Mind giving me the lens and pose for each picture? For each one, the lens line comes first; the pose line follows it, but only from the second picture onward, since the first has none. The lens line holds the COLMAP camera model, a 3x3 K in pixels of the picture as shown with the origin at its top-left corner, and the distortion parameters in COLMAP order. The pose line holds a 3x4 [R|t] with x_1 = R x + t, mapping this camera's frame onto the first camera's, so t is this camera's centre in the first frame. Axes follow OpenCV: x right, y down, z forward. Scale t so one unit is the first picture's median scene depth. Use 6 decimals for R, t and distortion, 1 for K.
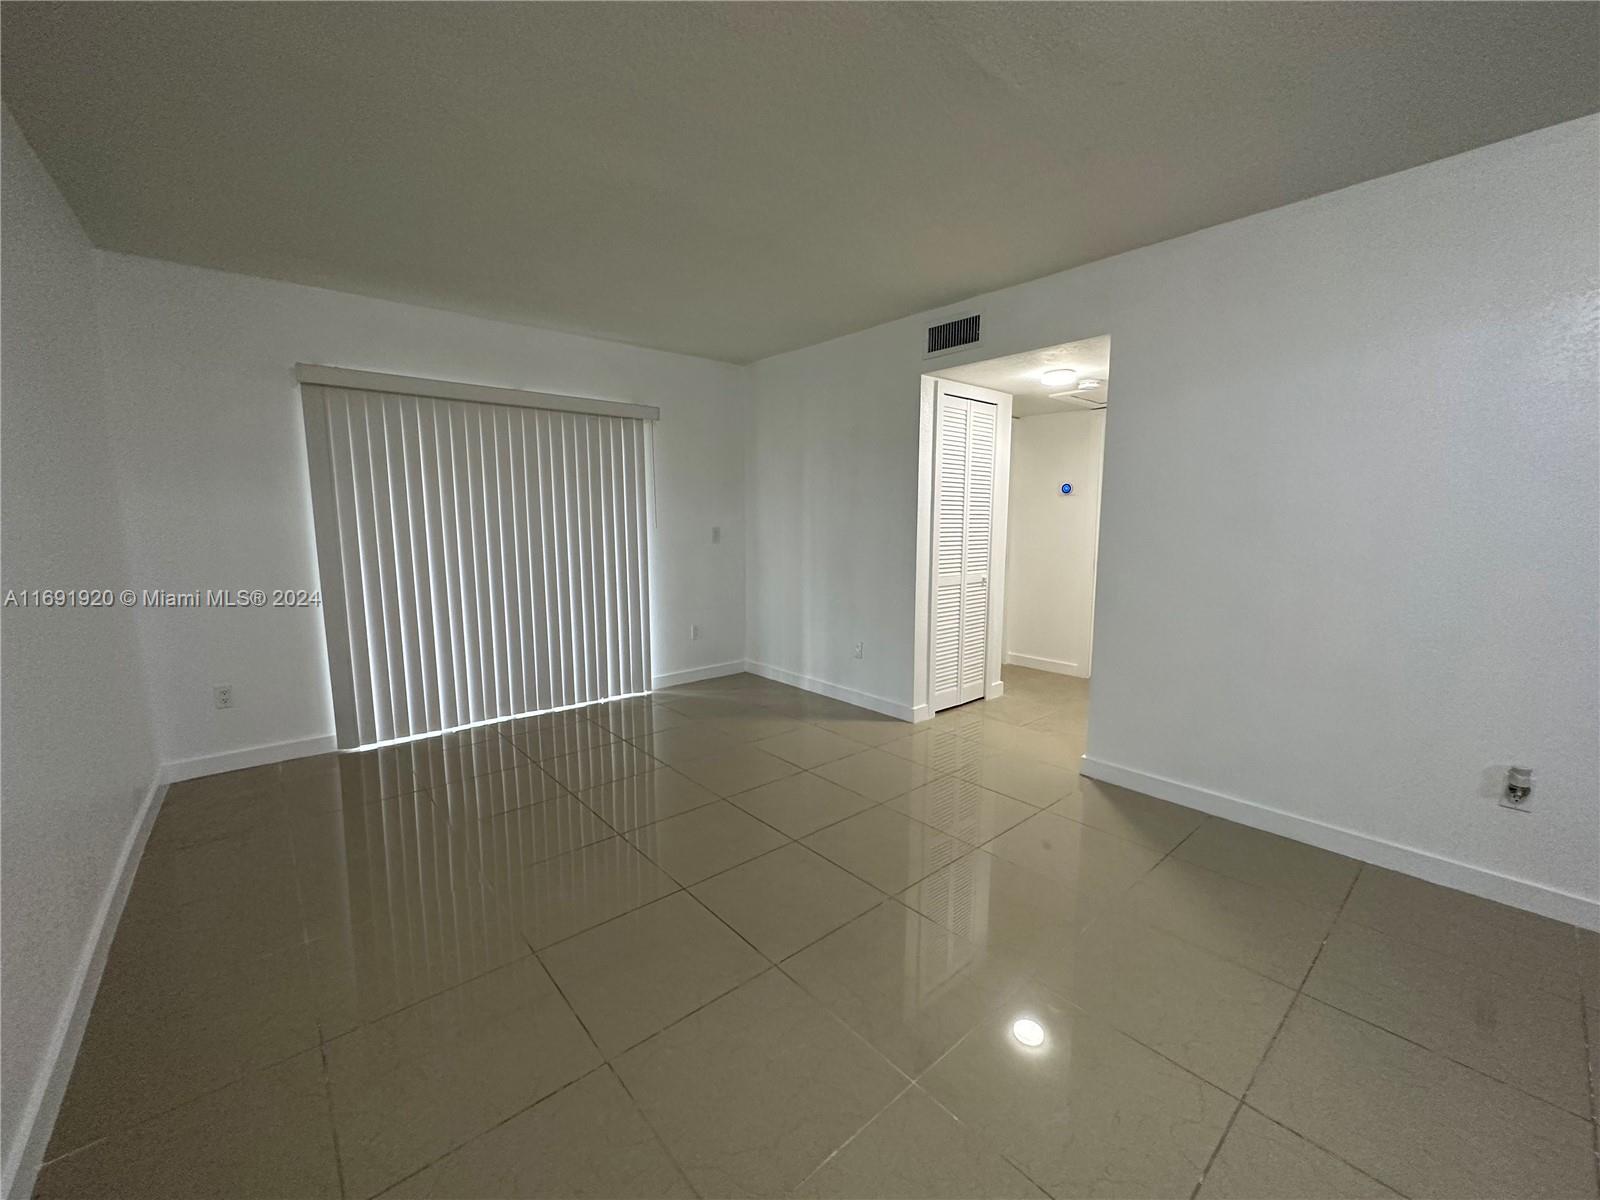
lens RADIAL K [[635.5, 0, 794.4], [0, 635.5, 600.6], [0, 0, 1]] dist [-0.004855, -0.000186]
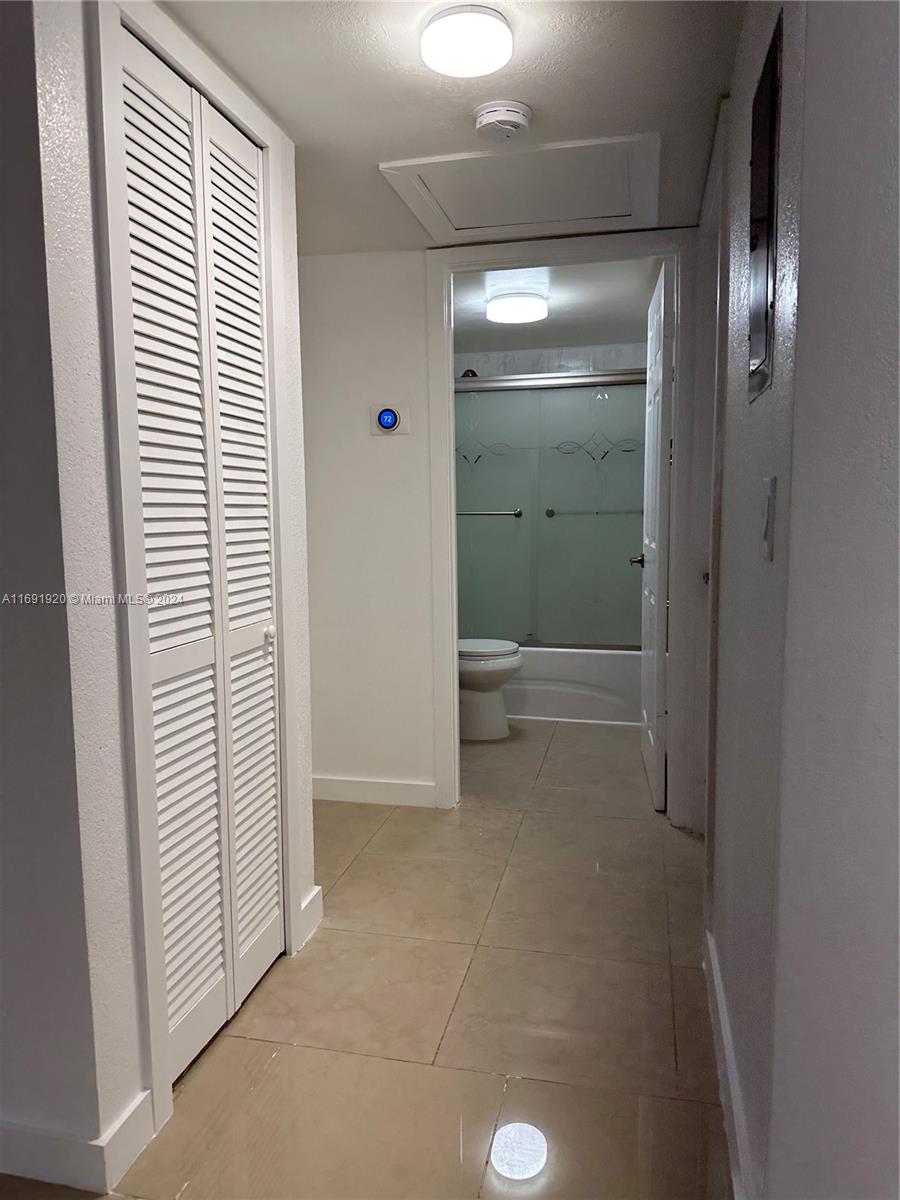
lens RADIAL K [[851.7, 0, 445.6], [0, 851.7, 603.9], [0, 0, 1]] dist [0.041424, -0.000092]
pose [[0.803231, -0.073574, 0.591107, 0.093715], [0.089632, 0.995973, 0.002171, -0.044318], [-0.588886, 0.051238, 0.806591, 0.548090]]
